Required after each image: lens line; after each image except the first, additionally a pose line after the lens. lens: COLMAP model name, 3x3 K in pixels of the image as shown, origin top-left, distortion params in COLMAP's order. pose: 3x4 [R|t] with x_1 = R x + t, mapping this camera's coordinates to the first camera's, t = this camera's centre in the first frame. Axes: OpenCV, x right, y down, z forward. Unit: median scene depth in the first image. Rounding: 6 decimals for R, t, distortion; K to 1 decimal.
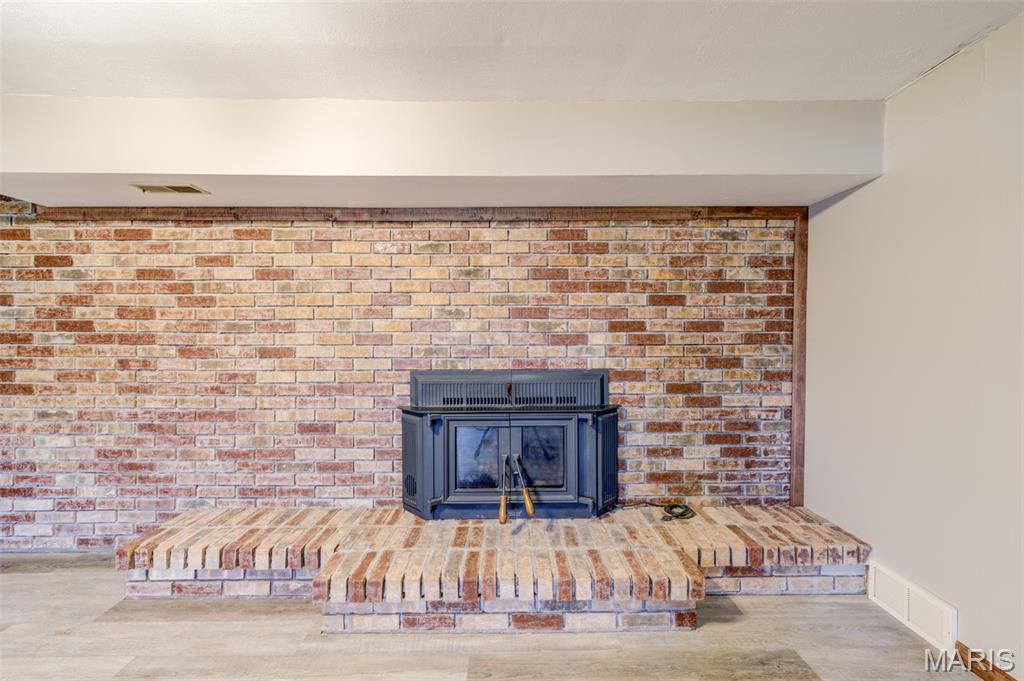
lens RADIAL K [[401.8, 0, 539.6], [0, 401.8, 351.3], [0, 0, 1]] dist [0.010481, -0.003865]
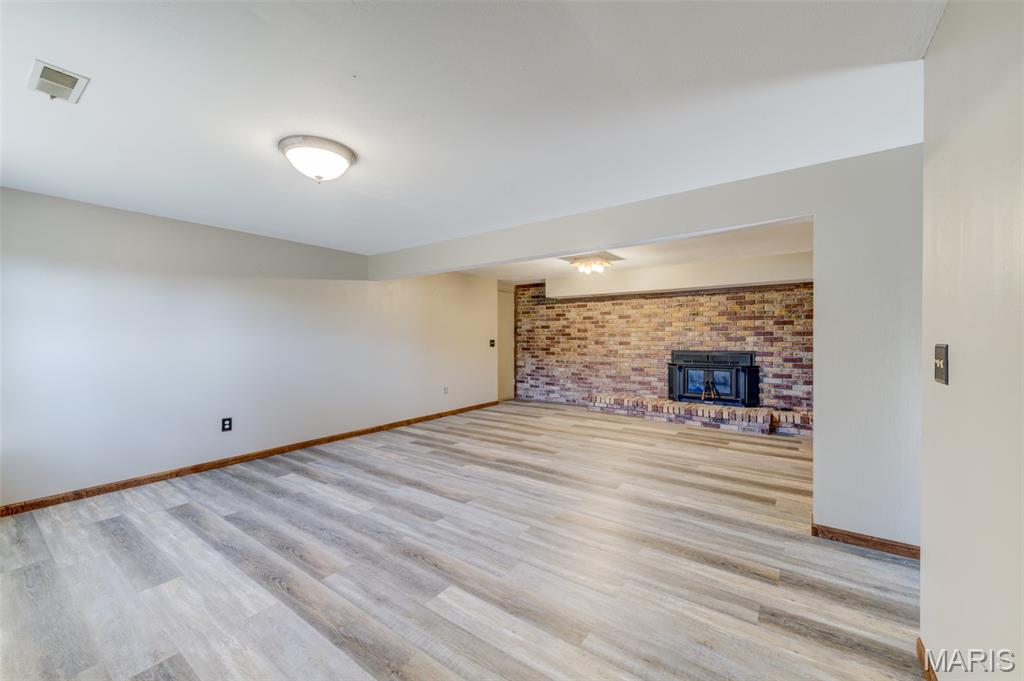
lens RADIAL K [[401.8, 0, 503.2], [0, 401.8, 339.8], [0, 0, 1]] dist [0.010481, -0.003865]
pose [[0.763943, 0.003953, -0.645272, 0.583869], [-0.012975, 0.999873, -0.009235, 0.017217], [0.645153, 0.015428, 0.763897, -1.870268]]
